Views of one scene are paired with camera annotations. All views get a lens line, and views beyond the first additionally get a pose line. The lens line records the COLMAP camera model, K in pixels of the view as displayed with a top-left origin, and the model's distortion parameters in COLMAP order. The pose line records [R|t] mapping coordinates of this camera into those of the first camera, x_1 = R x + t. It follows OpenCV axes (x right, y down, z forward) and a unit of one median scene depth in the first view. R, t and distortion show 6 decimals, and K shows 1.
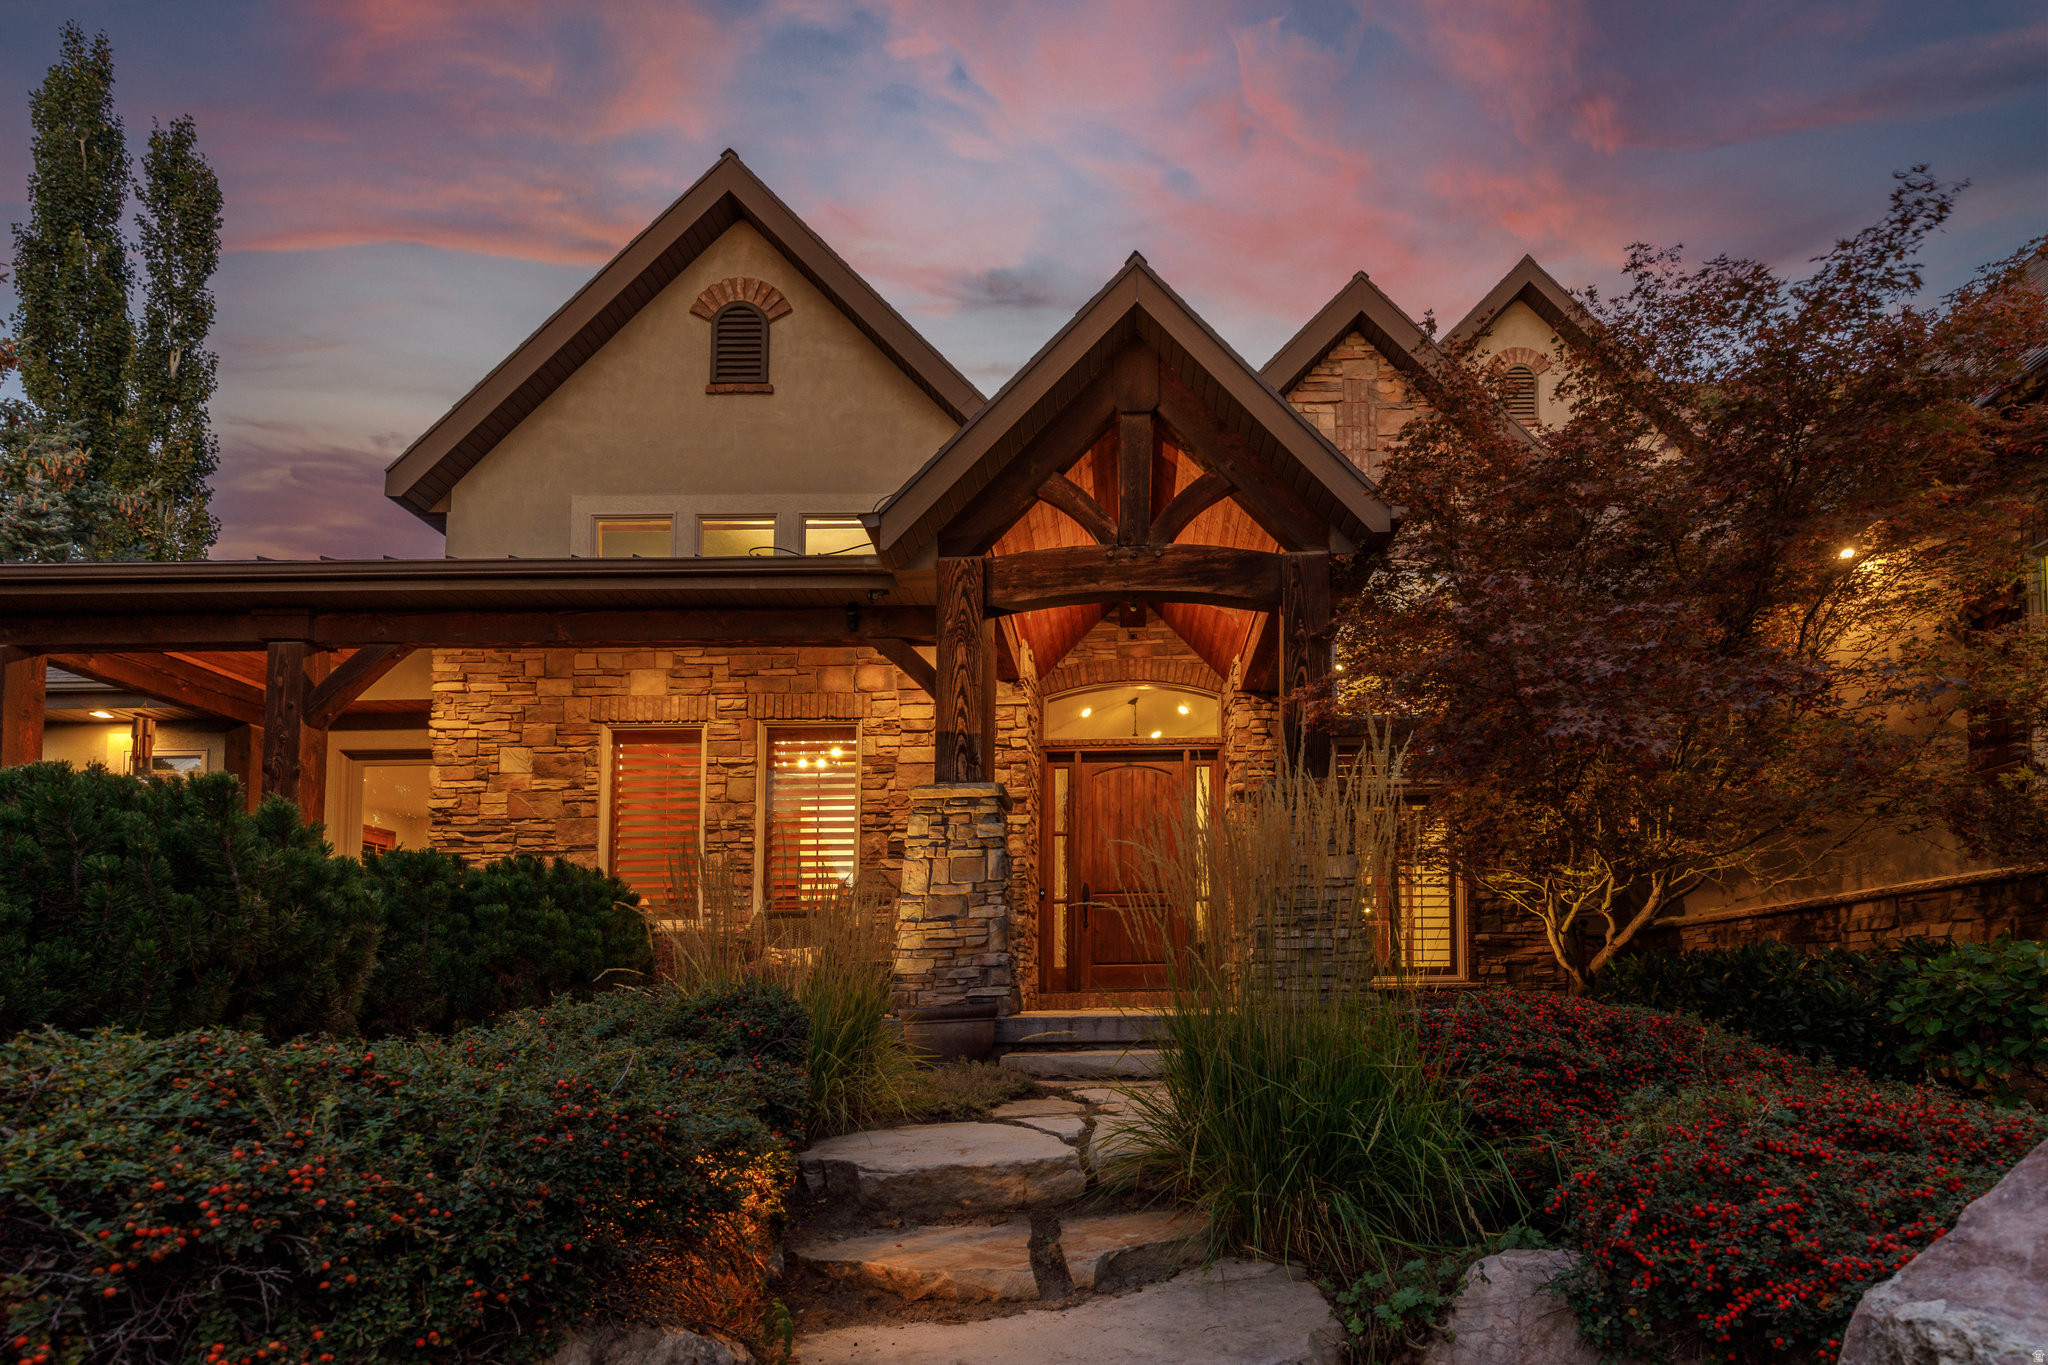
lens RADIAL K [[1280.1, 0, 1024.6], [0, 1280.1, 987.0], [0, 0, 1]] dist [-0.000669, -0.000571]
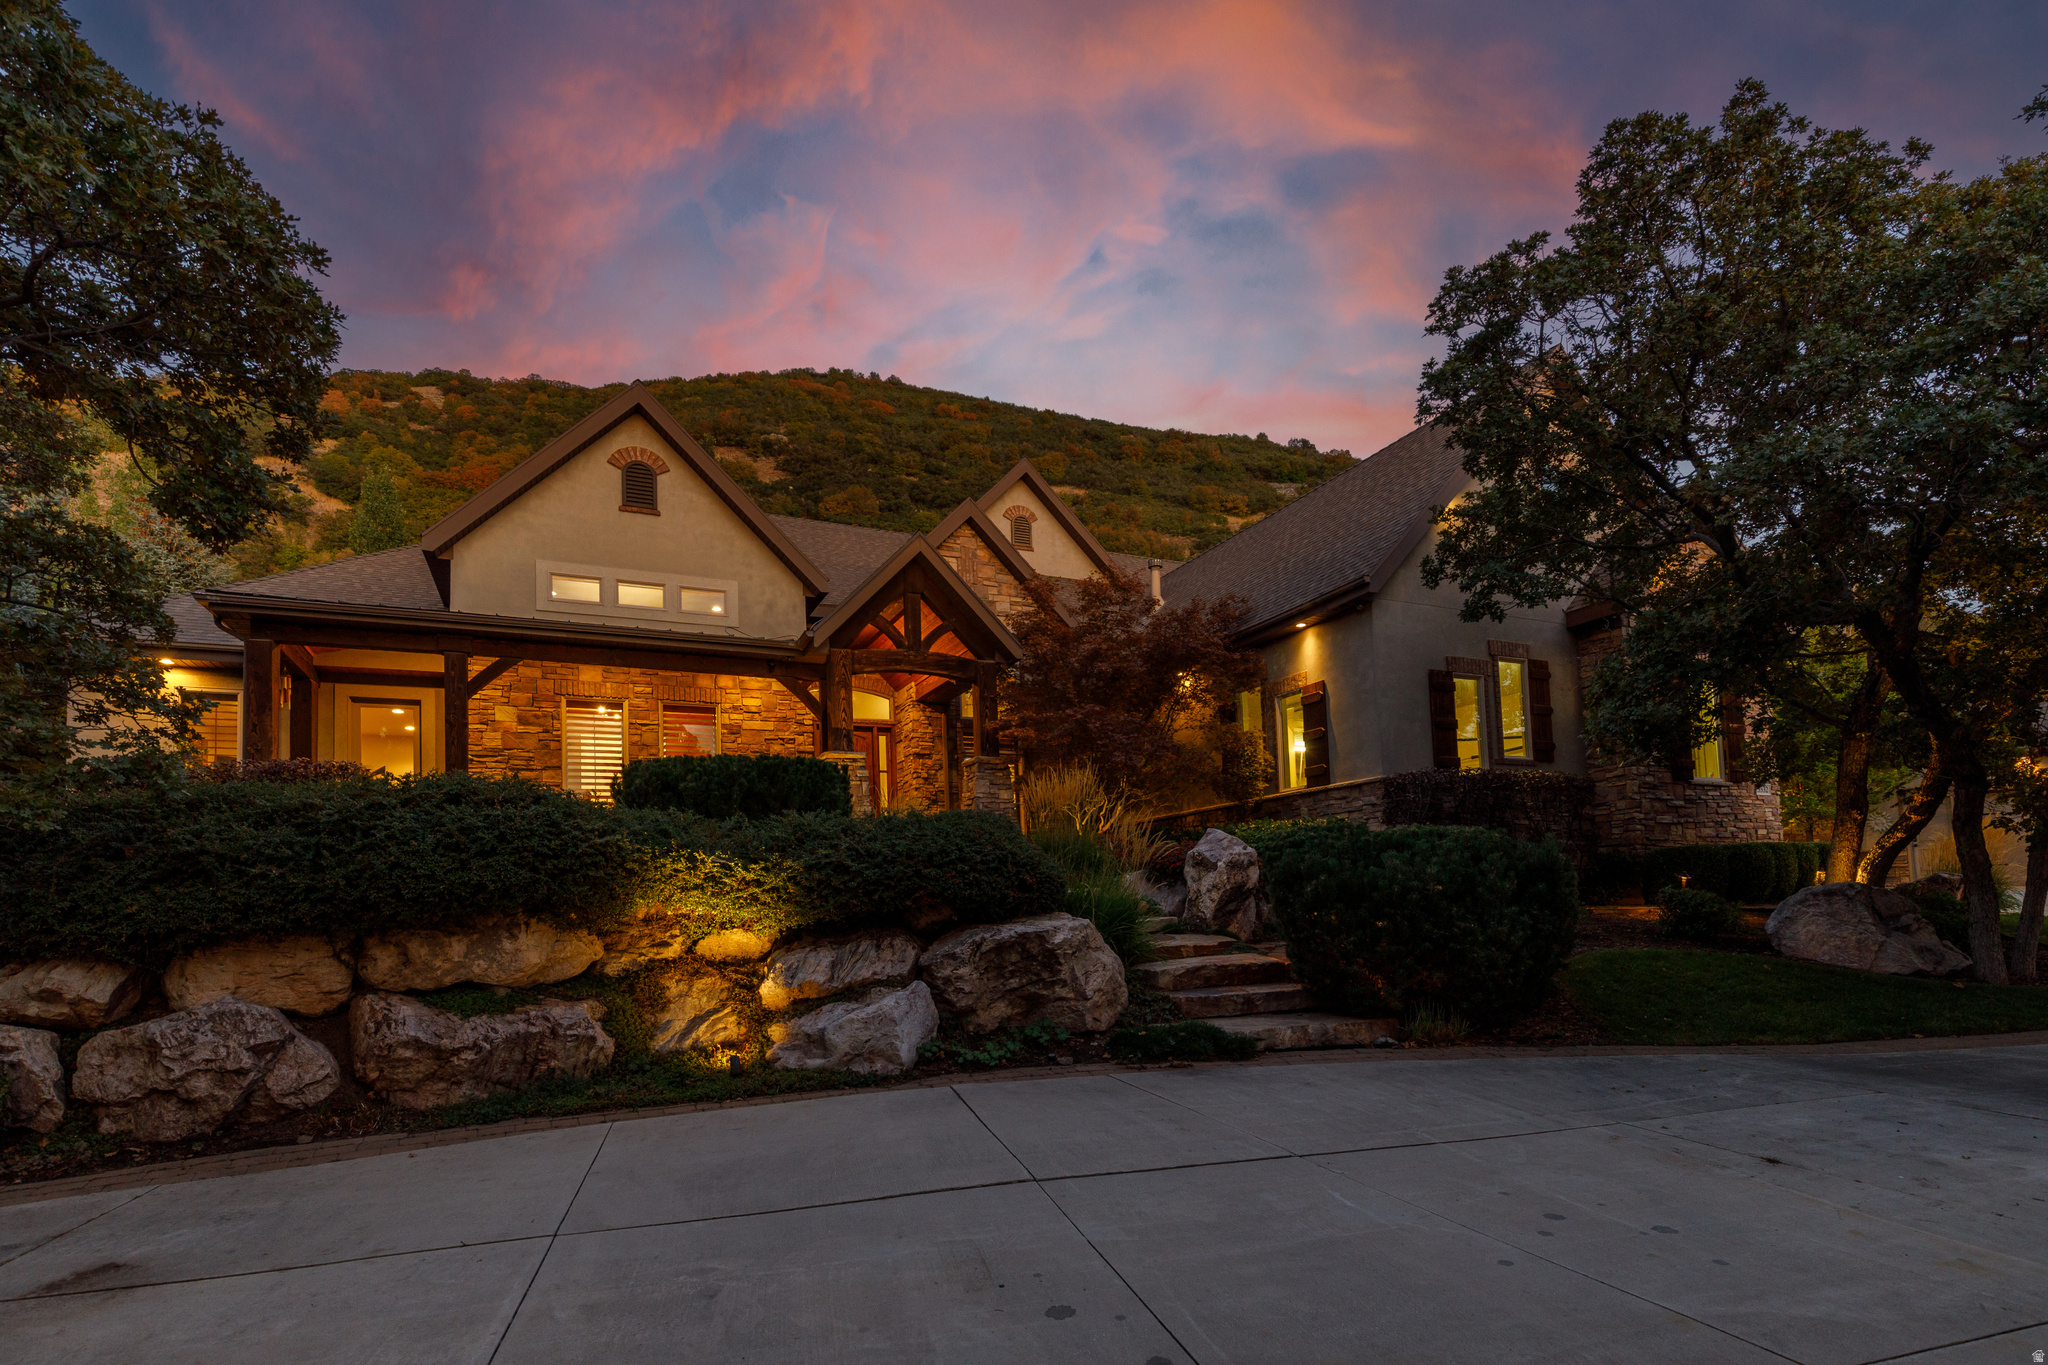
lens RADIAL K [[1041.4, 0, 1025.4], [0, 1041.4, 735.3], [0, 0, 1]] dist [-0.000962, -0.001120]
pose [[0.913753, 0.055407, 0.402475, -0.324990], [0.003637, 0.989502, -0.144476, 0.050442], [-0.406254, 0.133479, 0.903958, -0.507656]]
